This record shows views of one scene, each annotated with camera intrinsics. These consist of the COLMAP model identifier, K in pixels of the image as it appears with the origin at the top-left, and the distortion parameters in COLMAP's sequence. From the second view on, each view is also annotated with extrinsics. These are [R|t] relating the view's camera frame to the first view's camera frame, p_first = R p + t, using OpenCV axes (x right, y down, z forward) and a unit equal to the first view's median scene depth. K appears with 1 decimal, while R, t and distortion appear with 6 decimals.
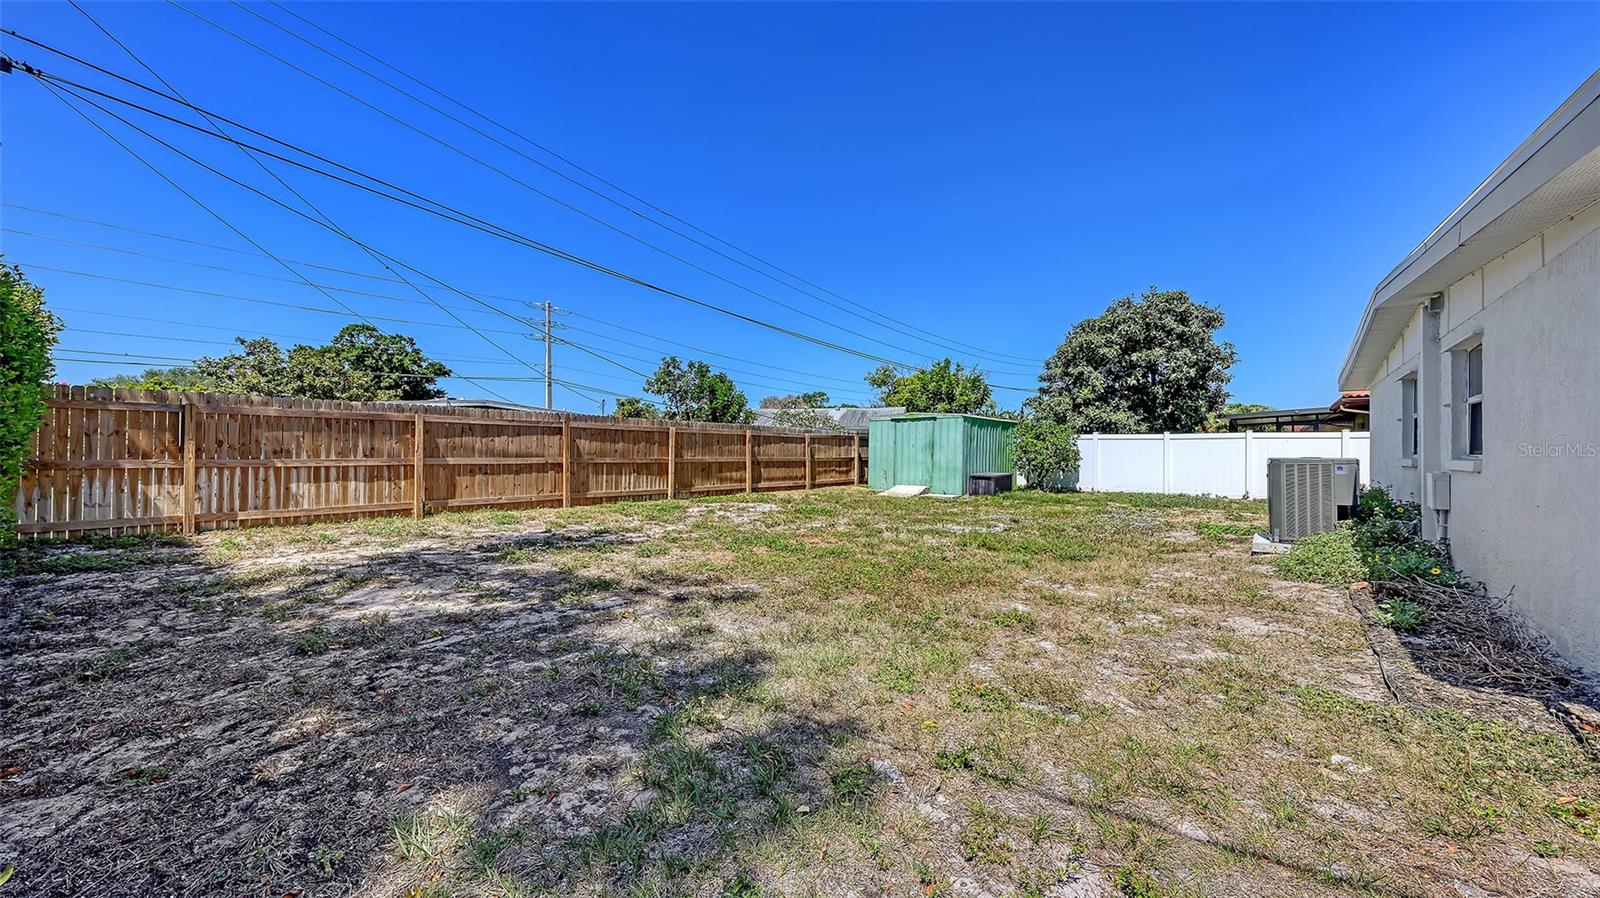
lens RADIAL K [[550.6, 0, 800.7], [0, 550.6, 446.3], [0, 0, 1]] dist [0.001080, -0.000019]
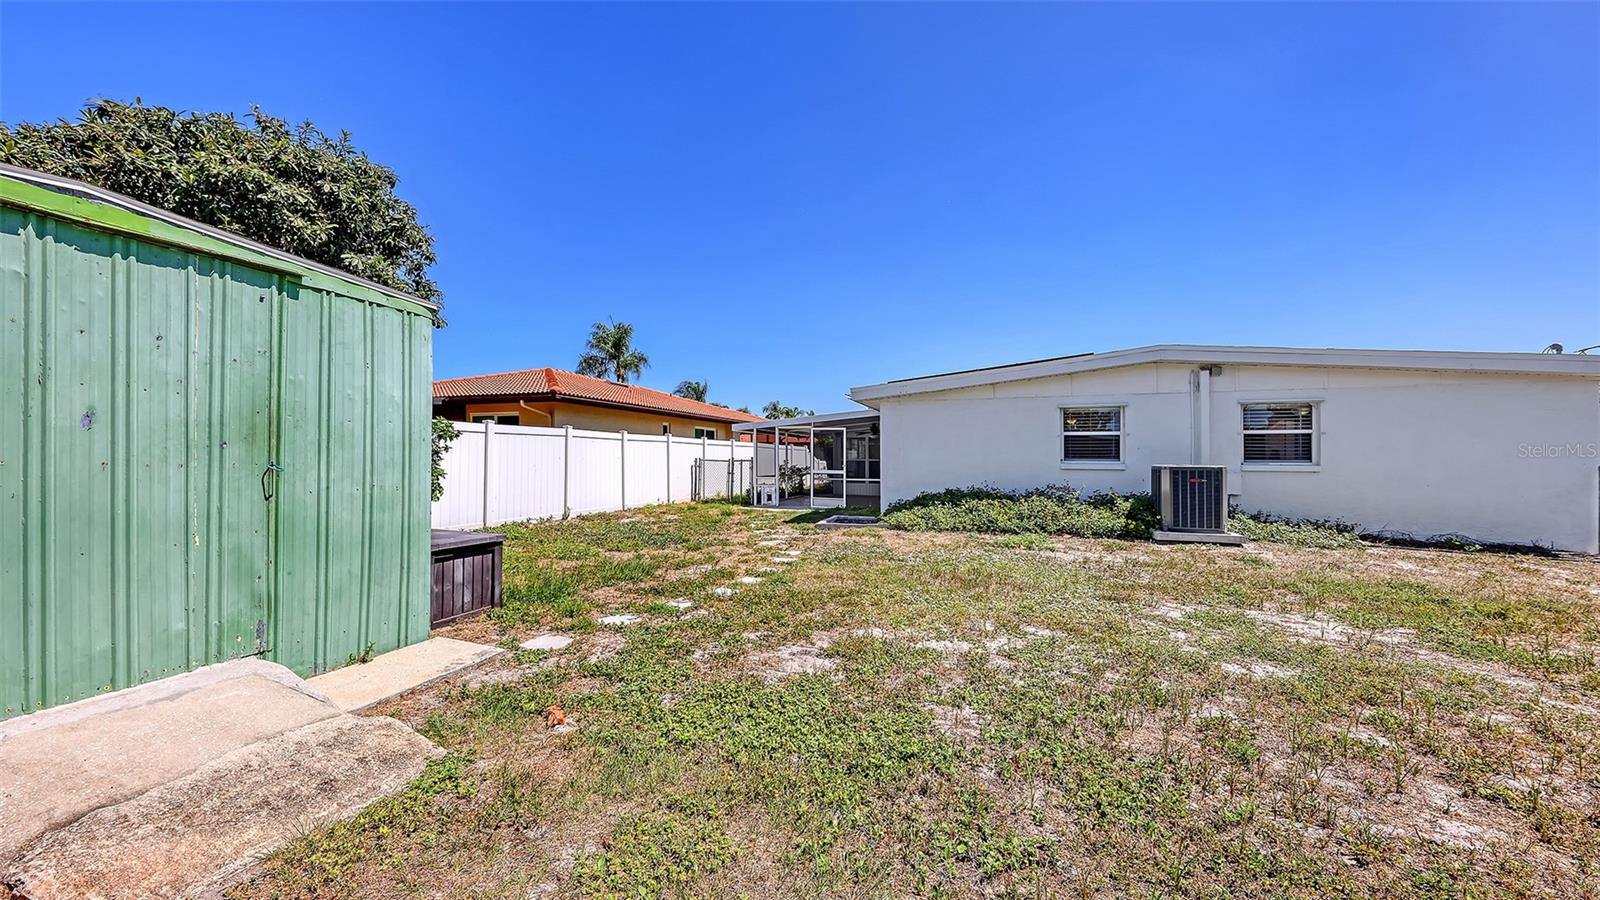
lens RADIAL K [[550.6, 0, 800.7], [0, 550.6, 447.3], [0, 0, 1]] dist [0.001080, -0.000019]
pose [[-0.256036, 0.009677, 0.966619, 0.019379], [-0.016812, 0.999754, -0.014462, 0.006264], [-0.966521, -0.019954, -0.255811, 0.896742]]
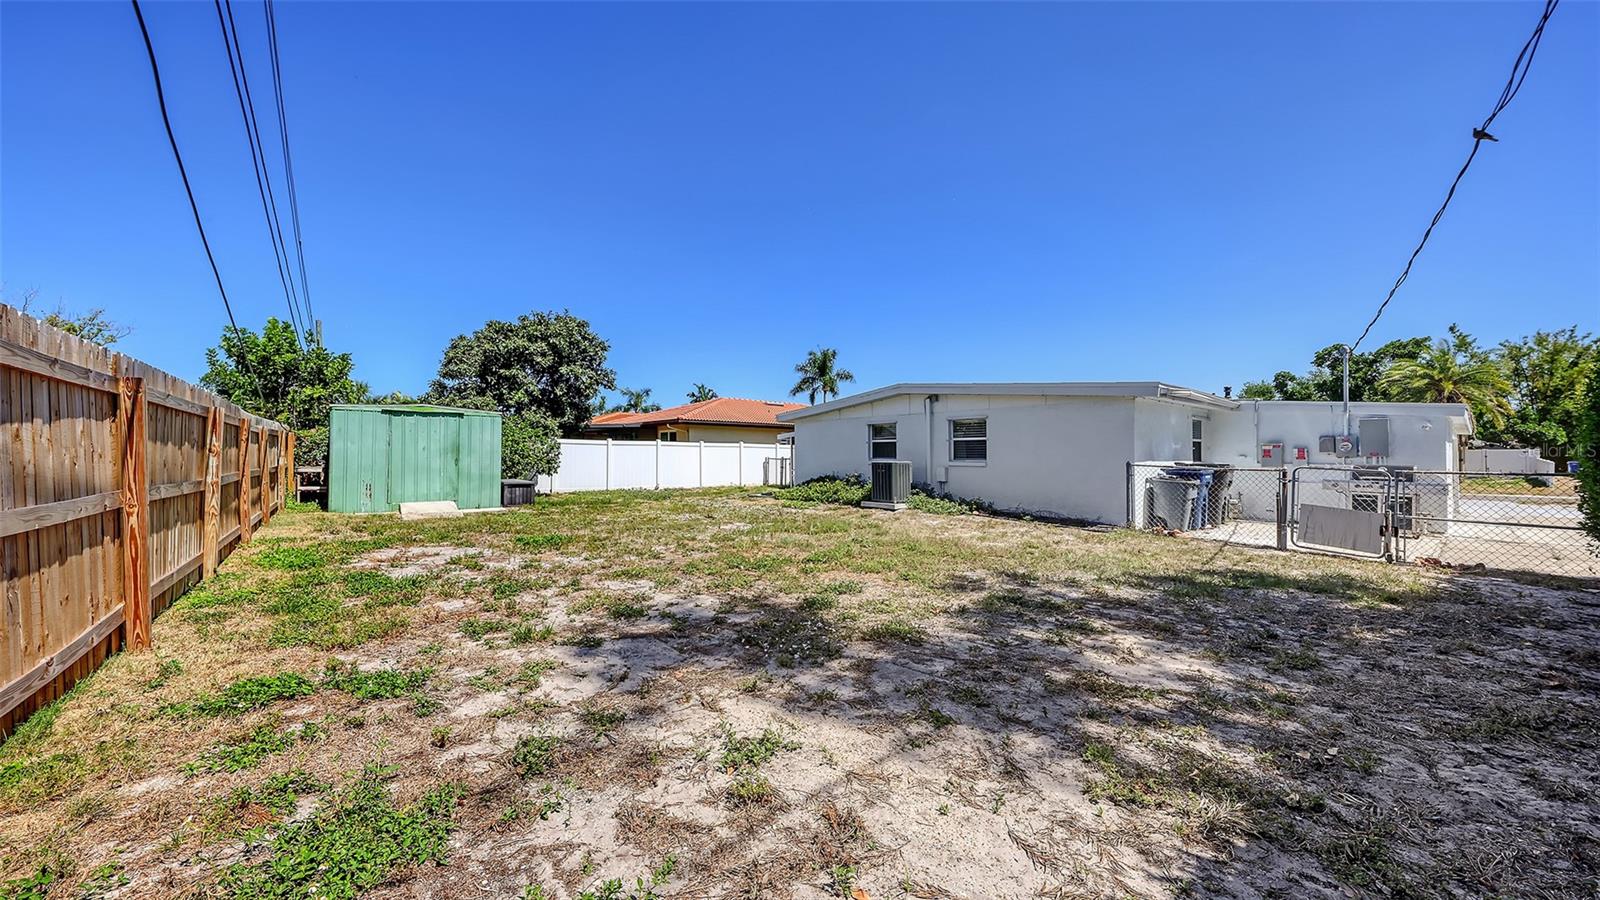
lens RADIAL K [[540.0, 0, 809.0], [0, 540.0, 440.2], [0, 0, 1]] dist [0.000409, -0.000124]
pose [[0.238984, 0.023402, 0.970742, -0.404932], [-0.012685, 0.999699, -0.020977, -0.003729], [-0.970941, -0.007301, 0.239209, 0.328657]]
